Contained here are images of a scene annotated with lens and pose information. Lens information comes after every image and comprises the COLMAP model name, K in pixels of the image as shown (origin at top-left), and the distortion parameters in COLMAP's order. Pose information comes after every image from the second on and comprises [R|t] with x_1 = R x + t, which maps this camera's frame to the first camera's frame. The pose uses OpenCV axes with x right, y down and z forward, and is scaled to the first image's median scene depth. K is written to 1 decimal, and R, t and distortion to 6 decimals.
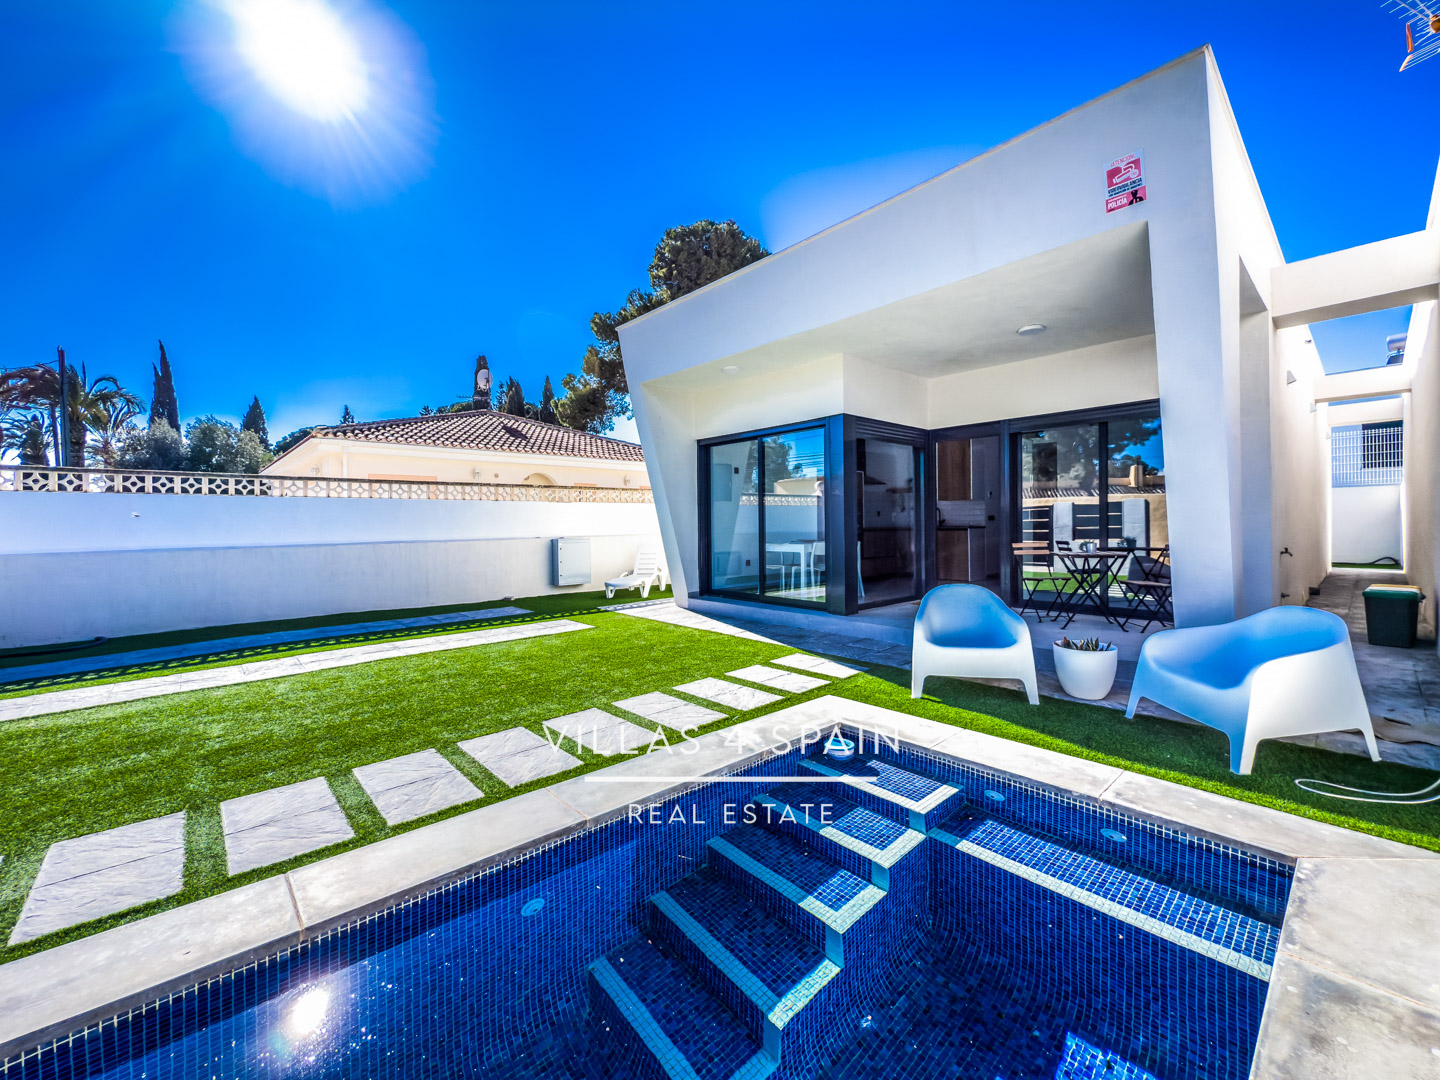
lens RADIAL K [[572.1, 0, 724.0], [0, 572.1, 523.3], [0, 0, 1]] dist [0.000648, -0.000015]
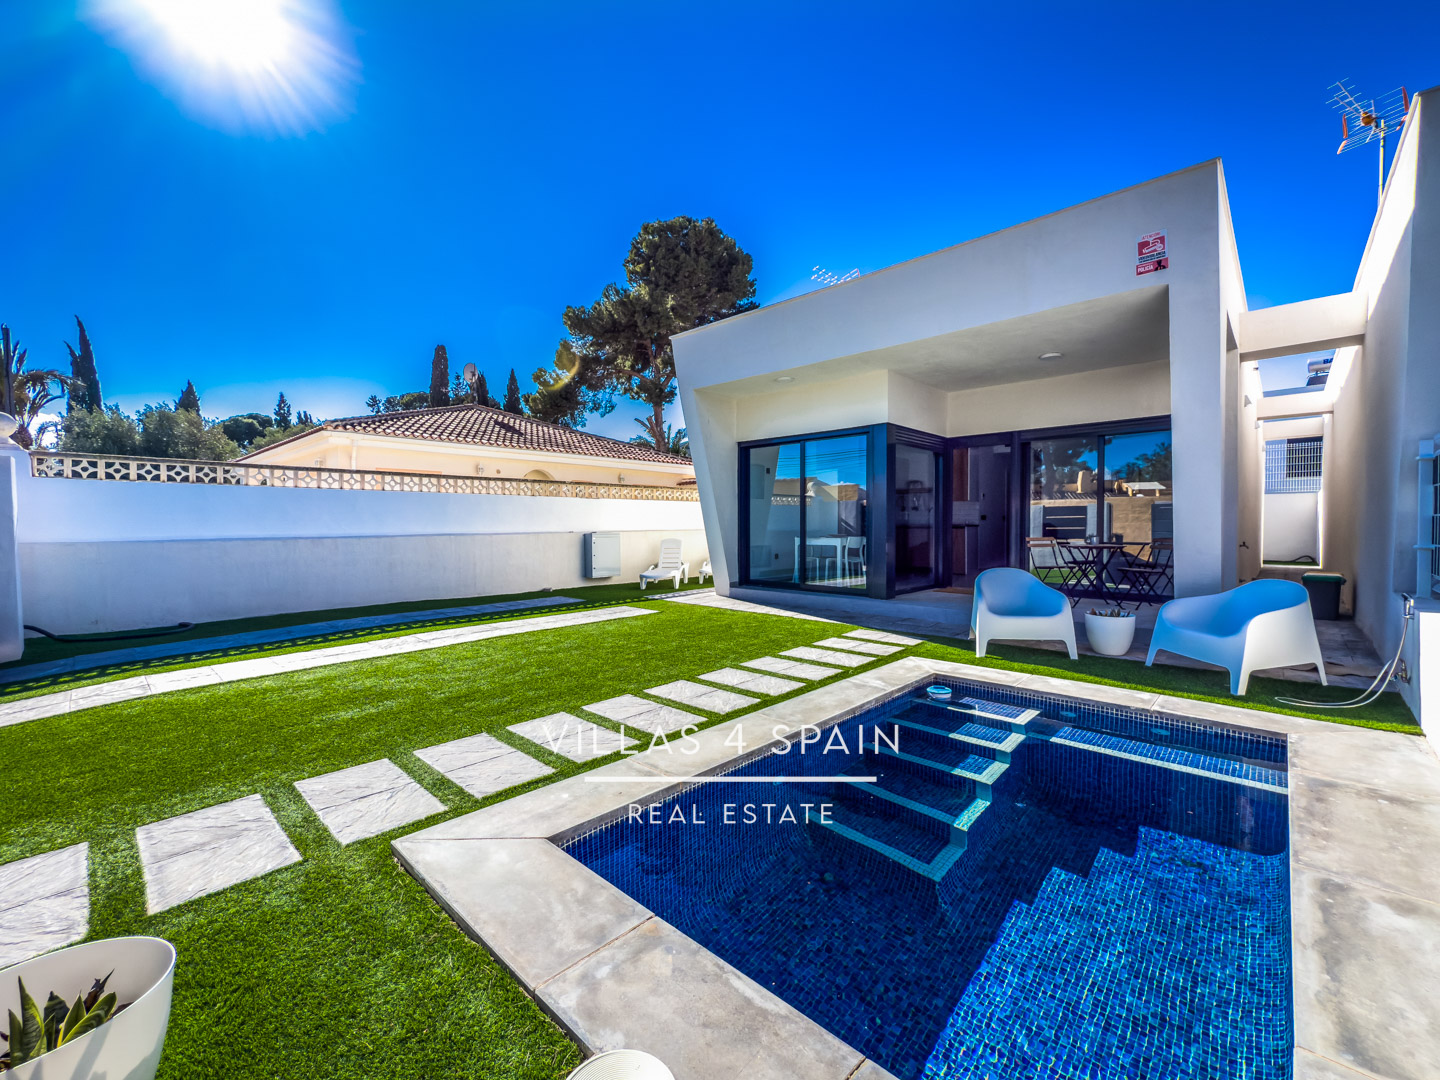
lens RADIAL K [[582.8, 0, 732.9], [0, 582.8, 533.1], [0, 0, 1]] dist [0.000938, 0.000193]
pose [[0.995979, 0.006697, 0.089332, -0.174063], [-0.008098, 0.999850, 0.015326, 0.011234], [-0.089216, -0.015988, 0.995884, -0.115769]]
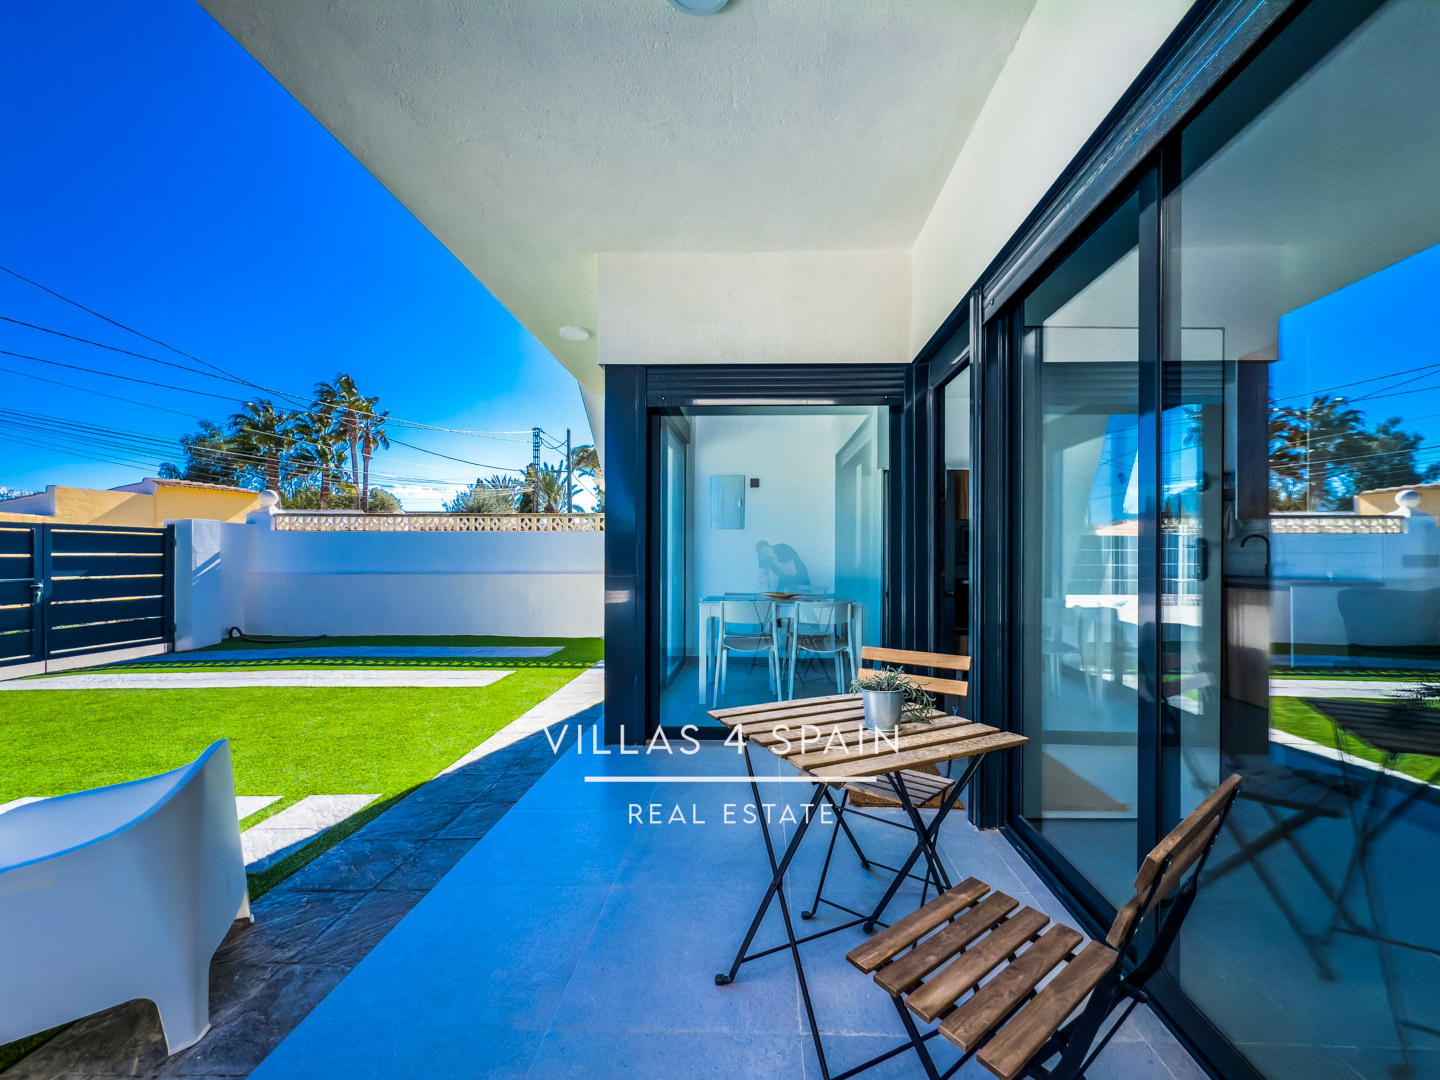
lens RADIAL K [[582.8, 0, 732.9], [0, 582.8, 533.1], [0, 0, 1]] dist [0.000938, 0.000193]
pose [[0.733739, -0.014357, -0.679280, 0.511523], [-0.012056, 0.999344, -0.034145, -0.008878], [0.679325, 0.033243, 0.733085, 0.547750]]
